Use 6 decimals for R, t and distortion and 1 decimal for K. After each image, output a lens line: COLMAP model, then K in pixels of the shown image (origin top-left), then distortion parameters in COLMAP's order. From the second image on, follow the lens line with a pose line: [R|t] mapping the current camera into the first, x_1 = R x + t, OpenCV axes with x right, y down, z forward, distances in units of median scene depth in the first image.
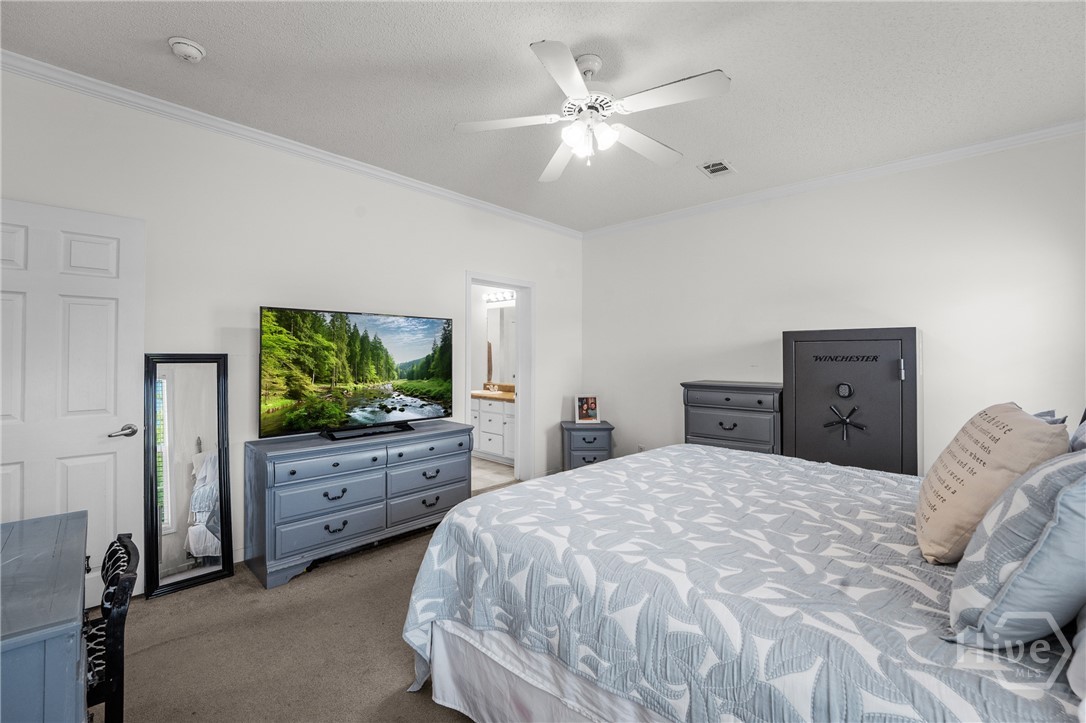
lens RADIAL K [[443.4, 0, 540.1], [0, 443.4, 362.7], [0, 0, 1]] dist [-0.000816, -0.000061]
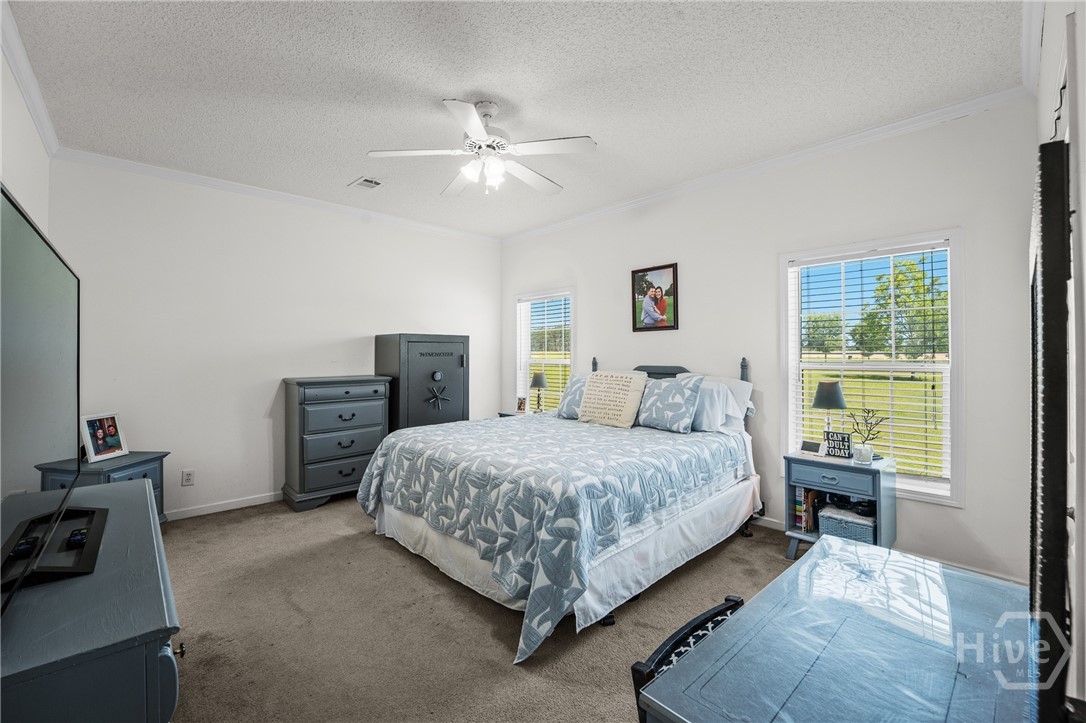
lens RADIAL K [[443.4, 0, 540.6], [0, 443.4, 356.8], [0, 0, 1]] dist [-0.000816, -0.000061]
pose [[0.079407, -0.009512, 0.996797, -0.643529], [0.013976, 0.999867, 0.008428, -0.008130], [-0.996744, 0.013262, 0.079530, 0.448692]]
